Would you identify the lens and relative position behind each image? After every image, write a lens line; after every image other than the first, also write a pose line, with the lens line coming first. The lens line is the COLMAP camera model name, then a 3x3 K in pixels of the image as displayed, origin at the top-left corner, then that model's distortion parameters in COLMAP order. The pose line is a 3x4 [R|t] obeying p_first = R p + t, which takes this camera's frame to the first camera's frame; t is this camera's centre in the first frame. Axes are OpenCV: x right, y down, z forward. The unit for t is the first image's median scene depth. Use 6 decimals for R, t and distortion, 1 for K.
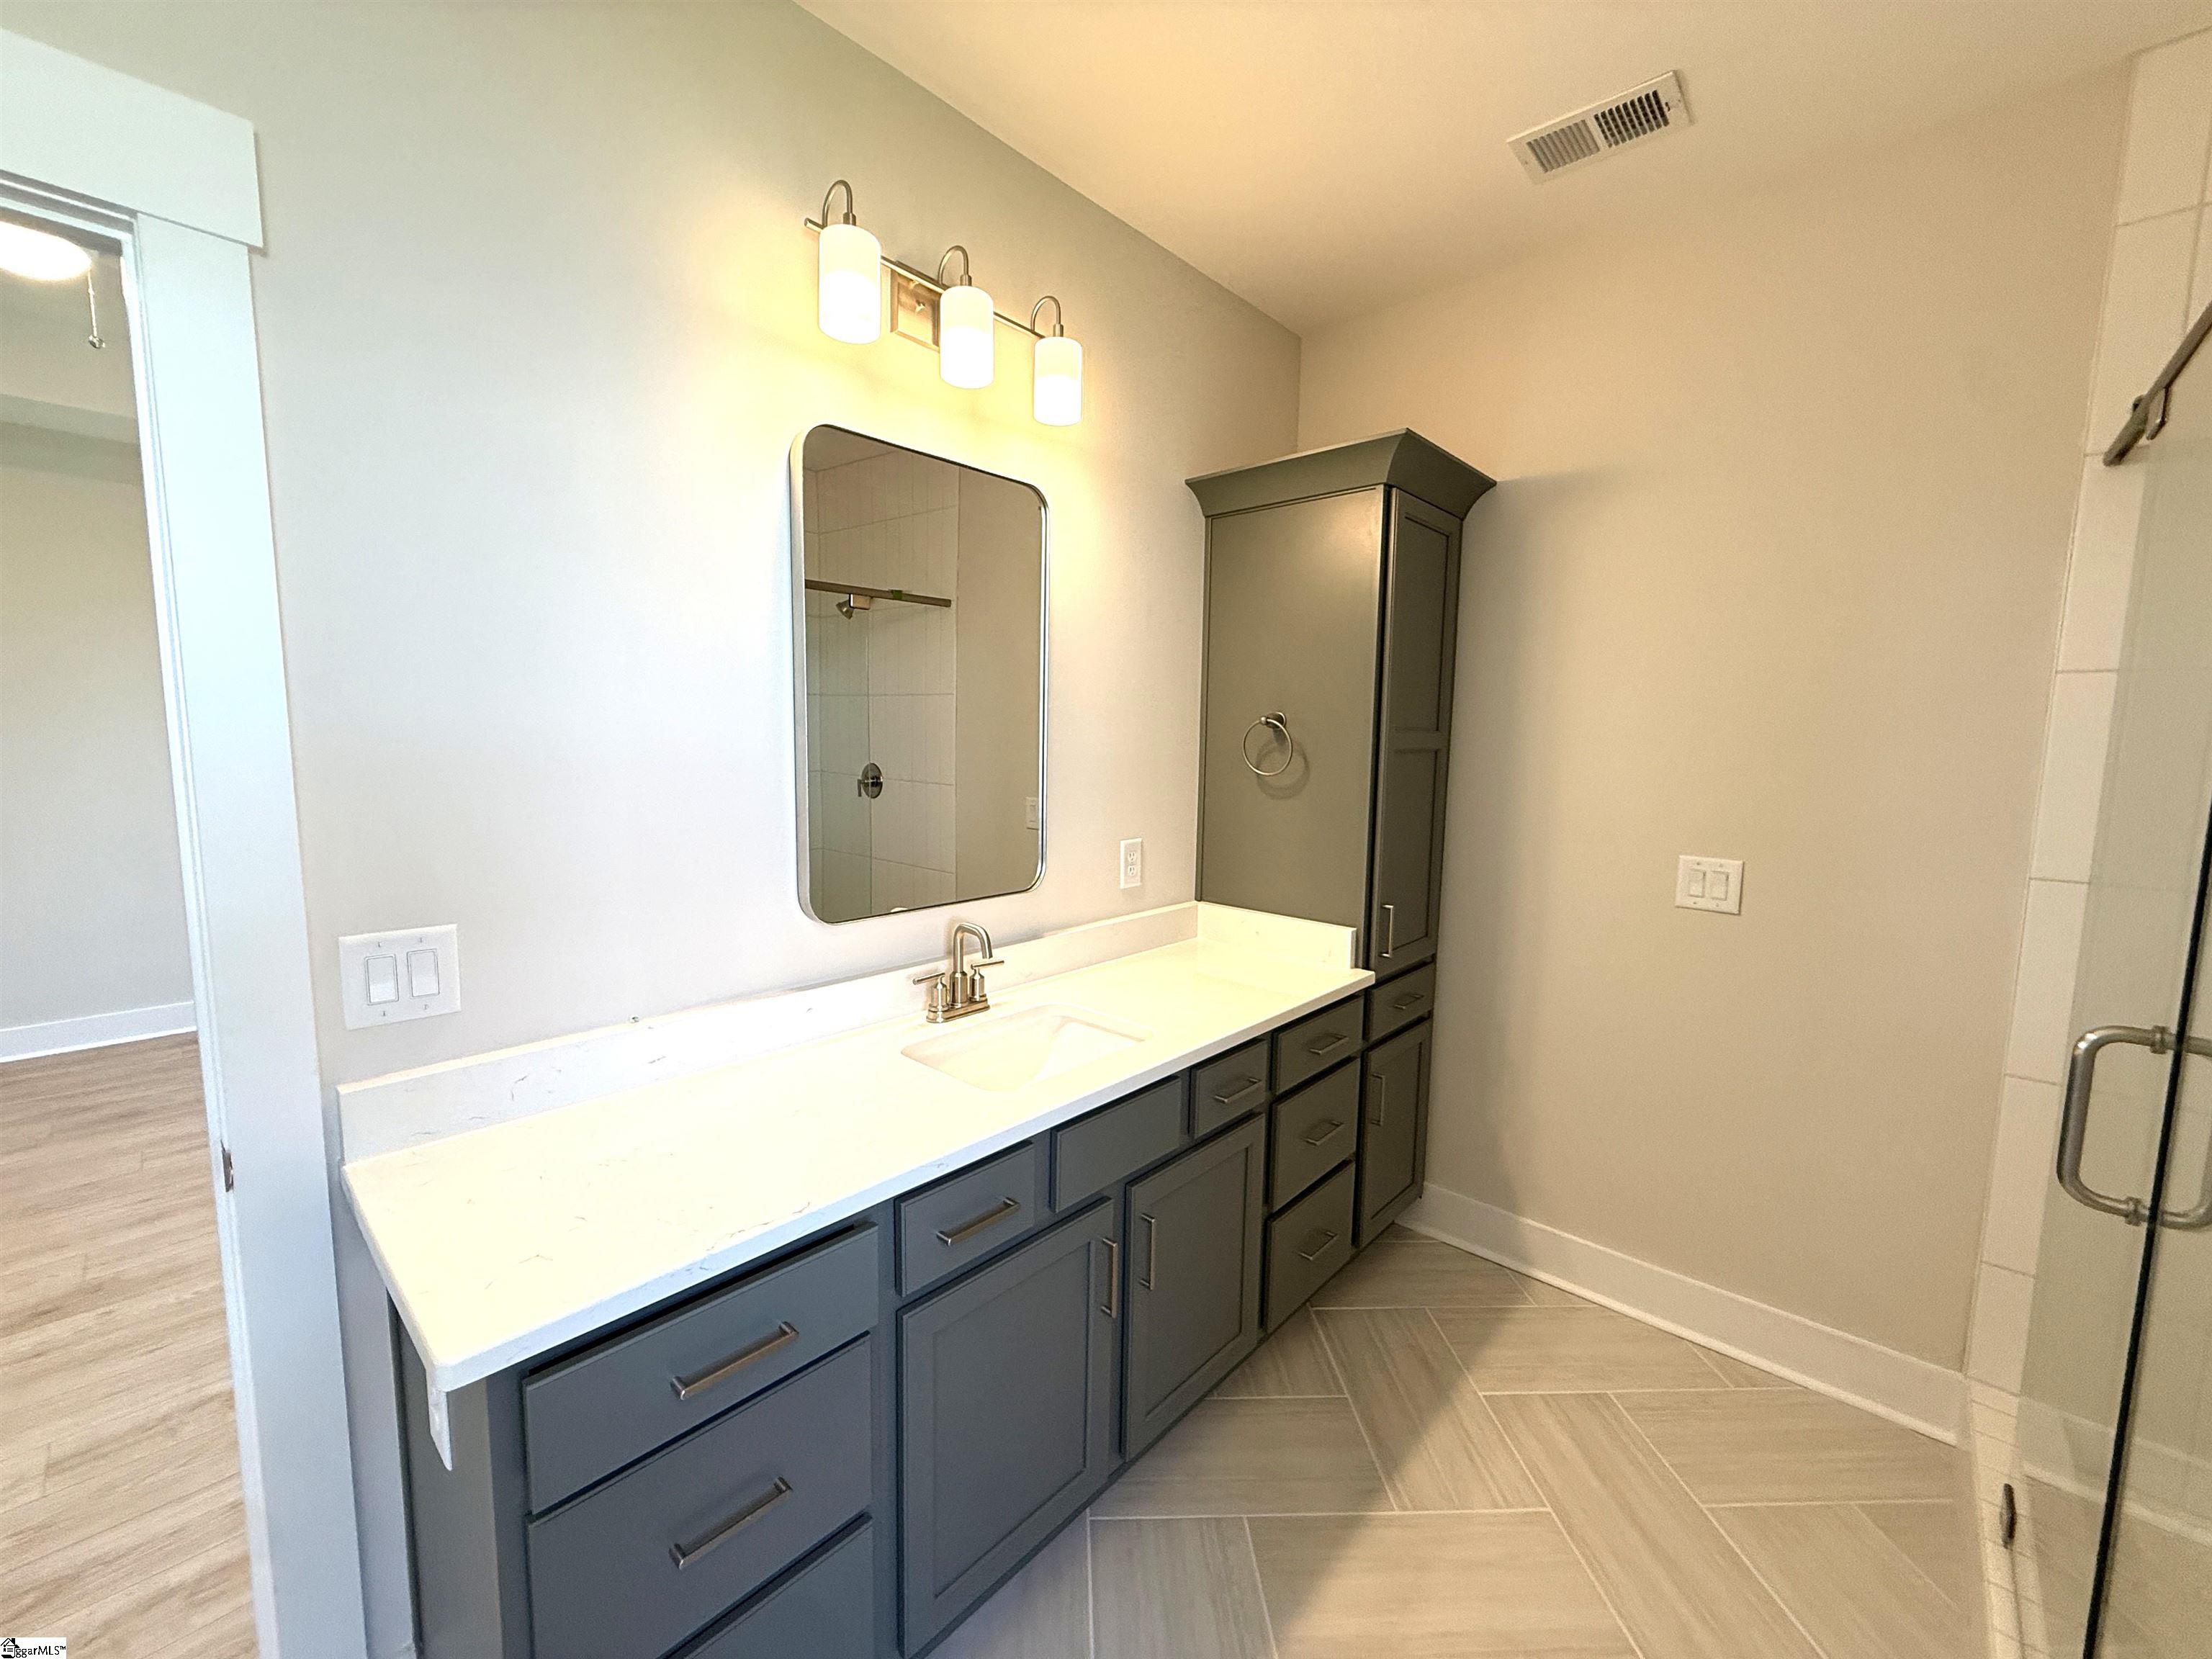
lens RADIAL K [[881.1, 0, 1107.3], [0, 881.1, 836.9], [0, 0, 1]] dist [0.000464, 0.001222]
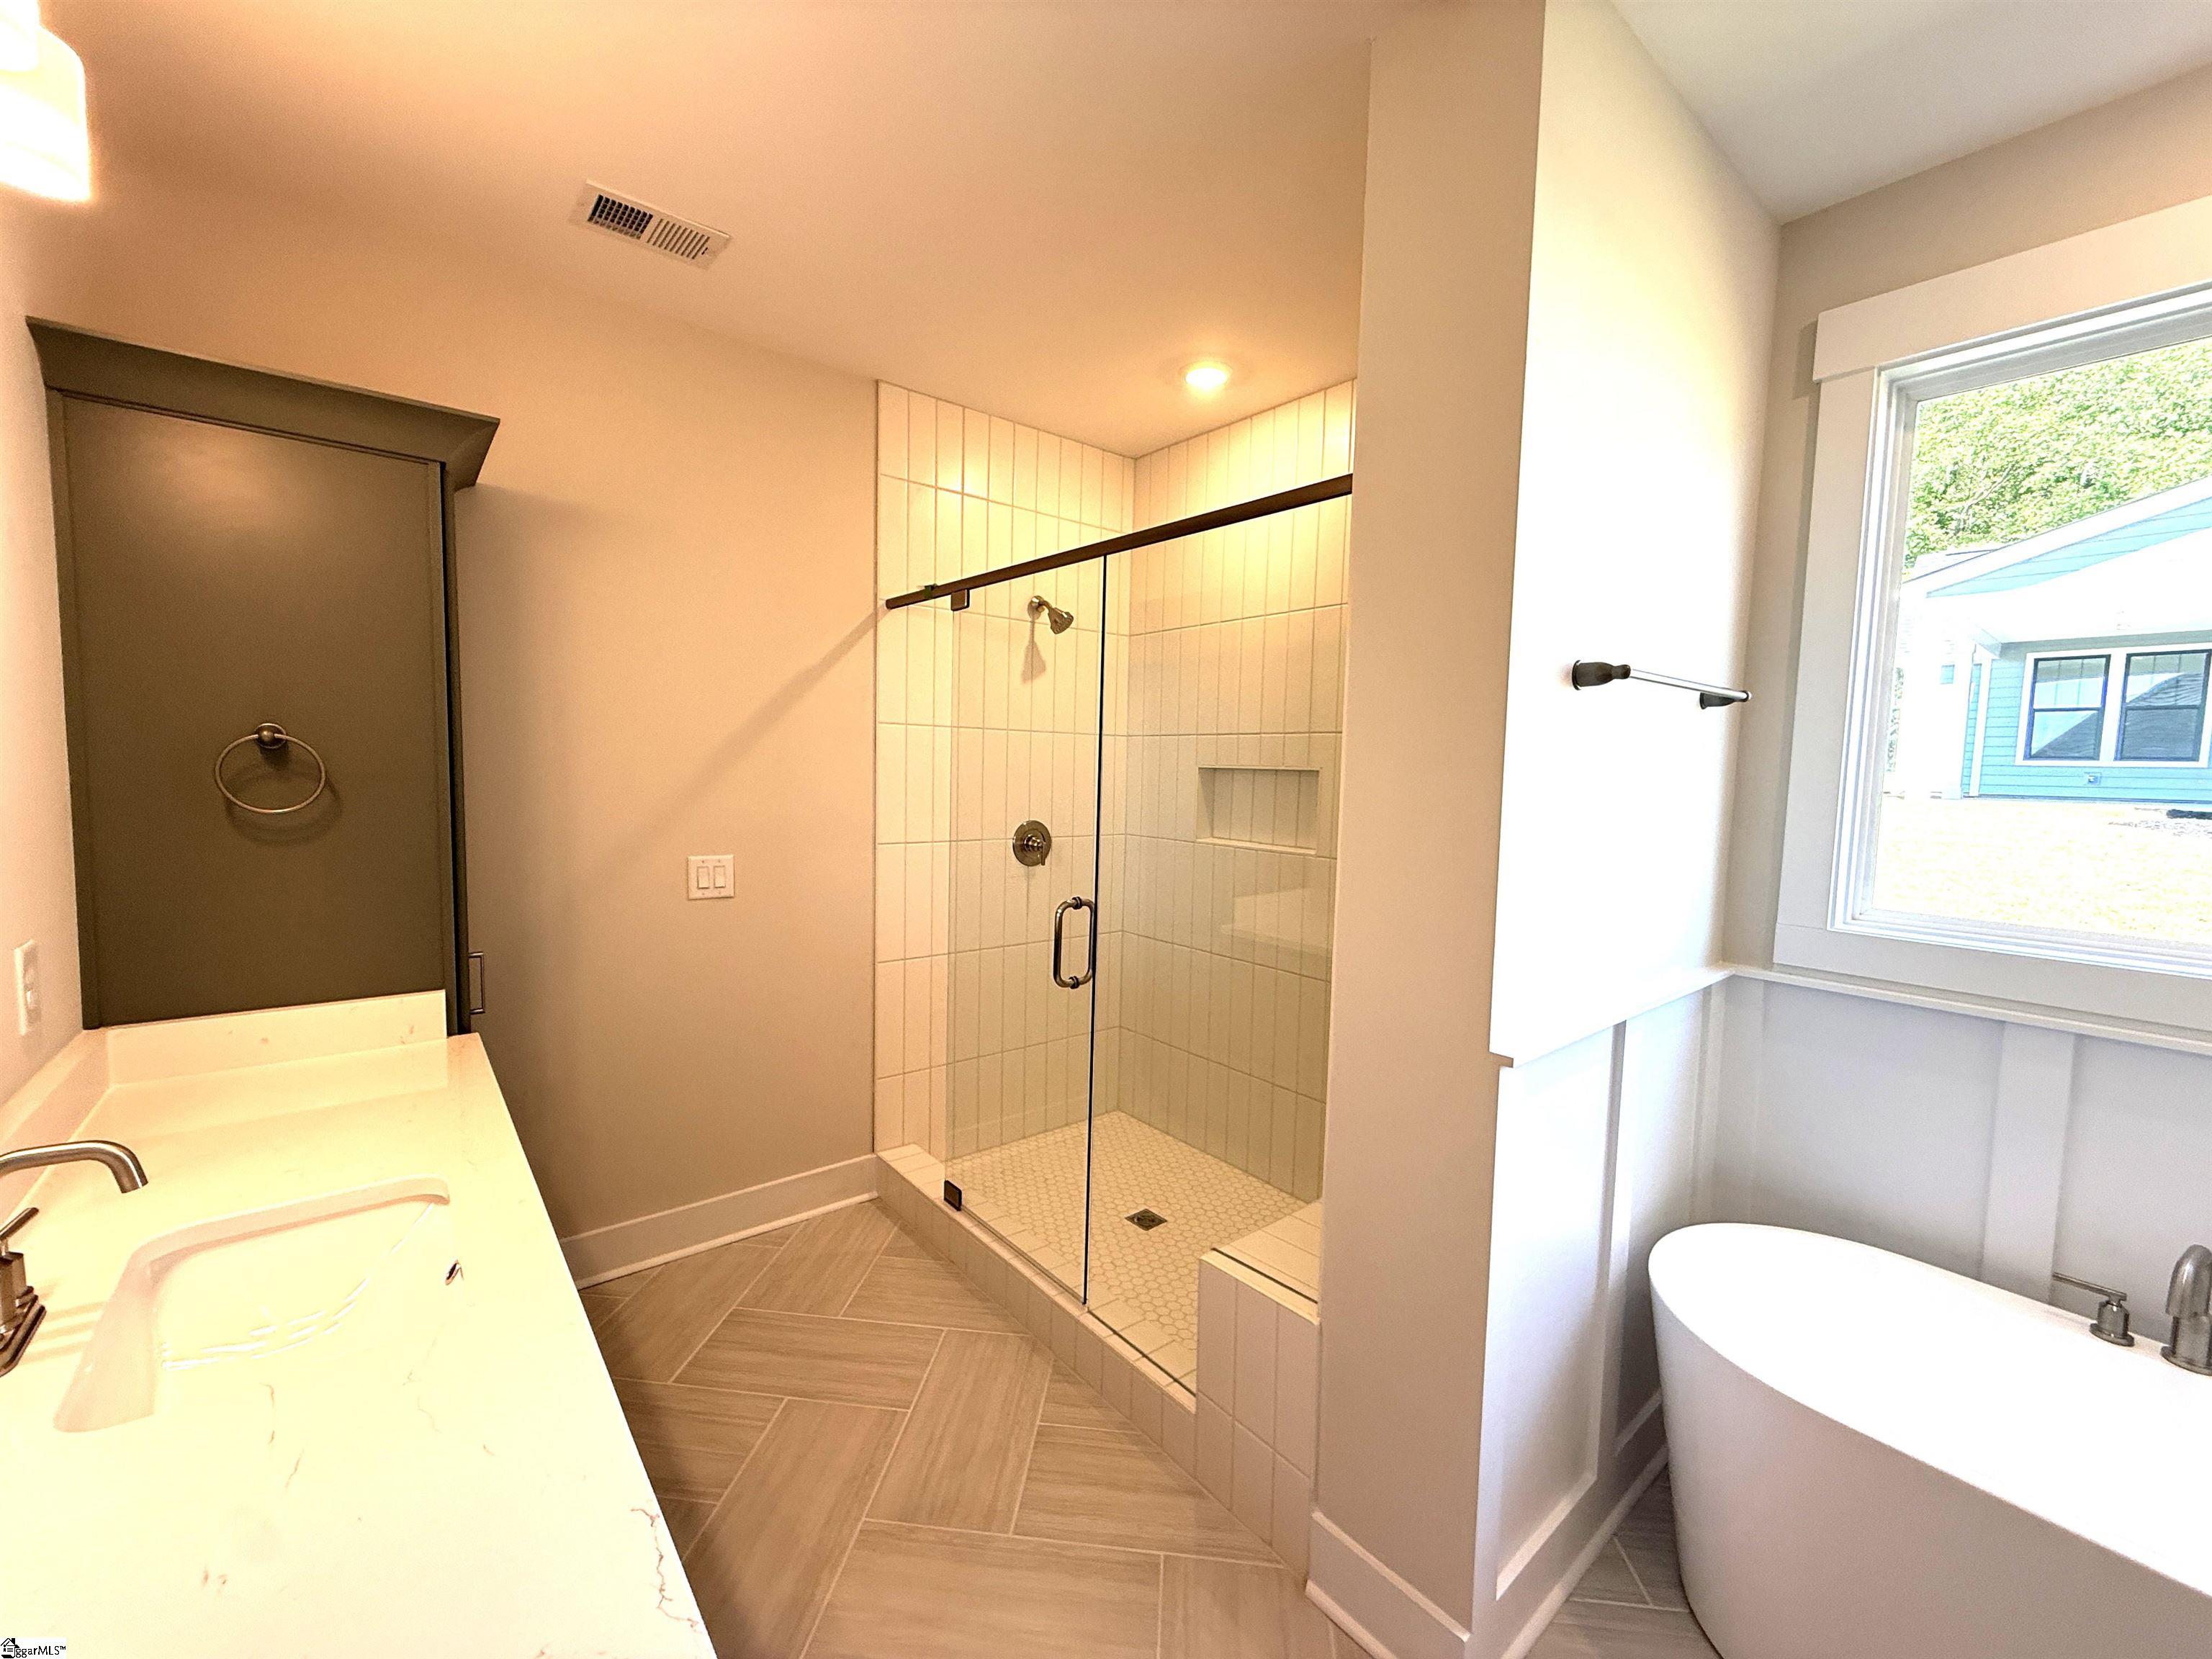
lens RADIAL K [[881.1, 0, 1098.6], [0, 881.1, 831.0], [0, 0, 1]] dist [0.000464, 0.001222]
pose [[0.140969, -0.087011, 0.986183, -0.463391], [0.090314, 0.993107, 0.074713, -0.054363], [-0.985886, 0.078534, 0.147855, 0.271865]]
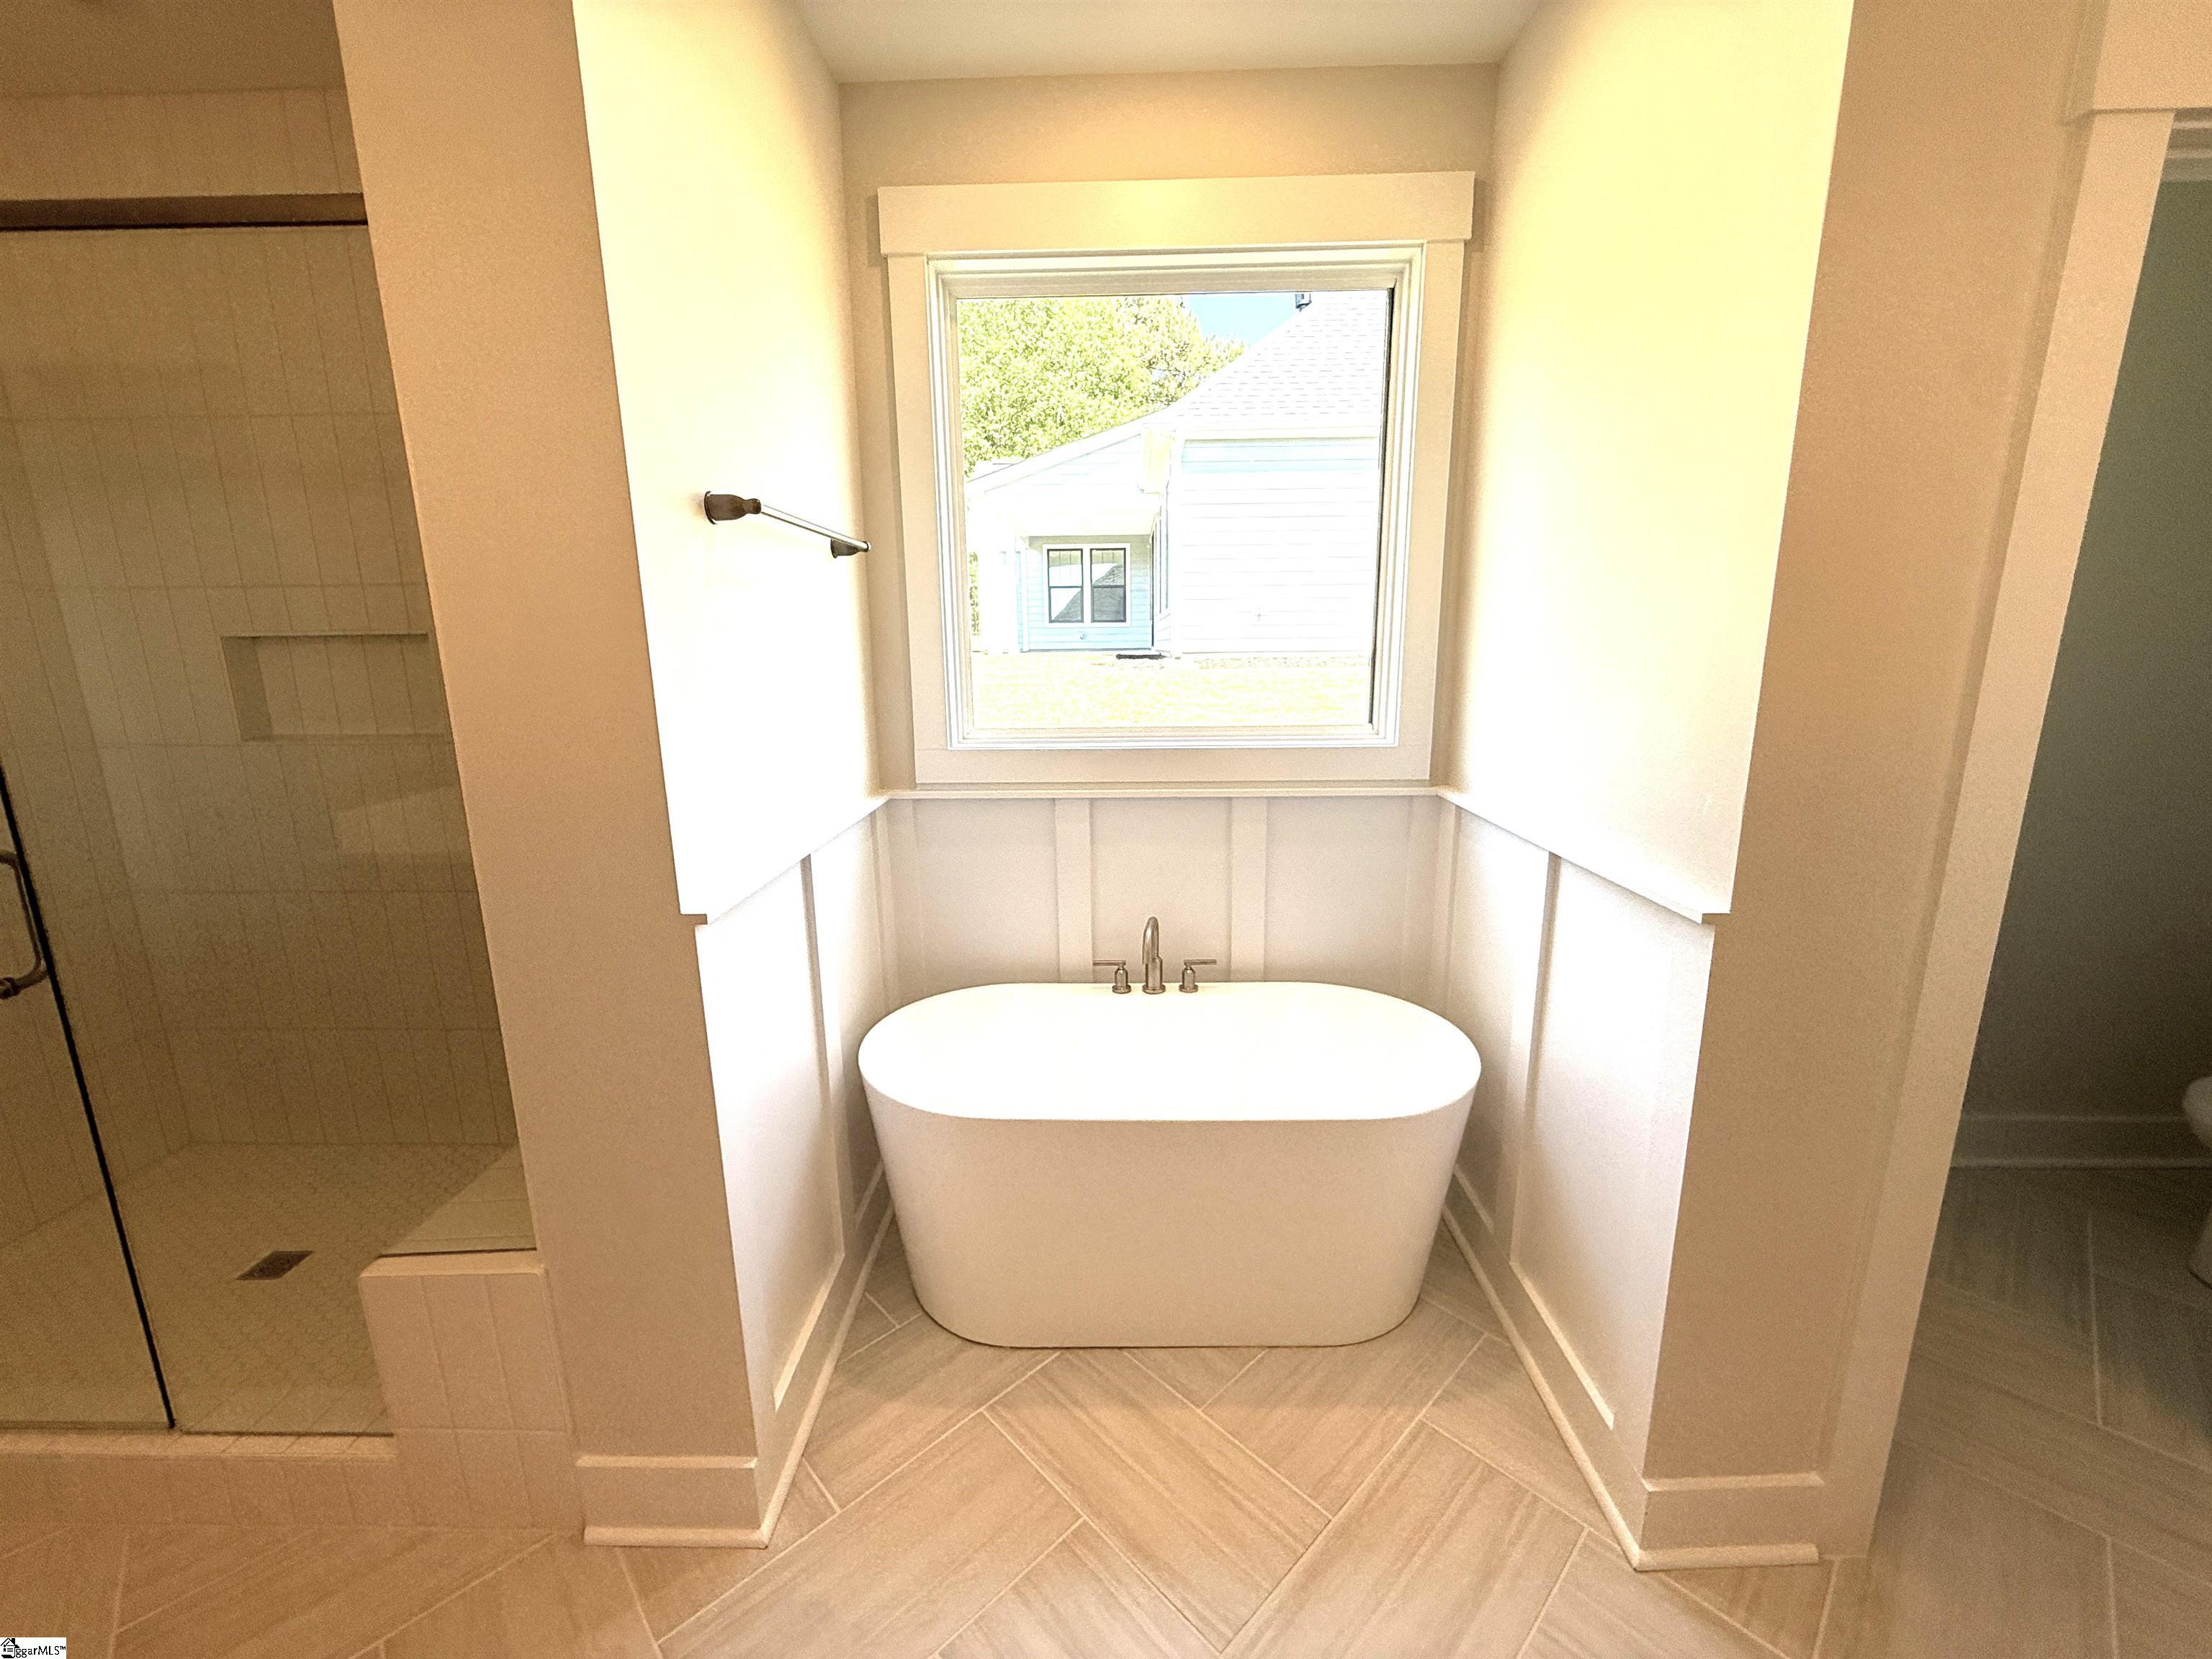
lens RADIAL K [[881.1, 0, 1099.5], [0, 881.1, 841.4], [0, 0, 1]] dist [0.000464, 0.001222]
pose [[-0.660559, -0.170477, 0.731163, -0.436993], [0.085967, 0.950299, 0.299236, -0.033757], [-0.745836, 0.260519, -0.613073, 0.251430]]
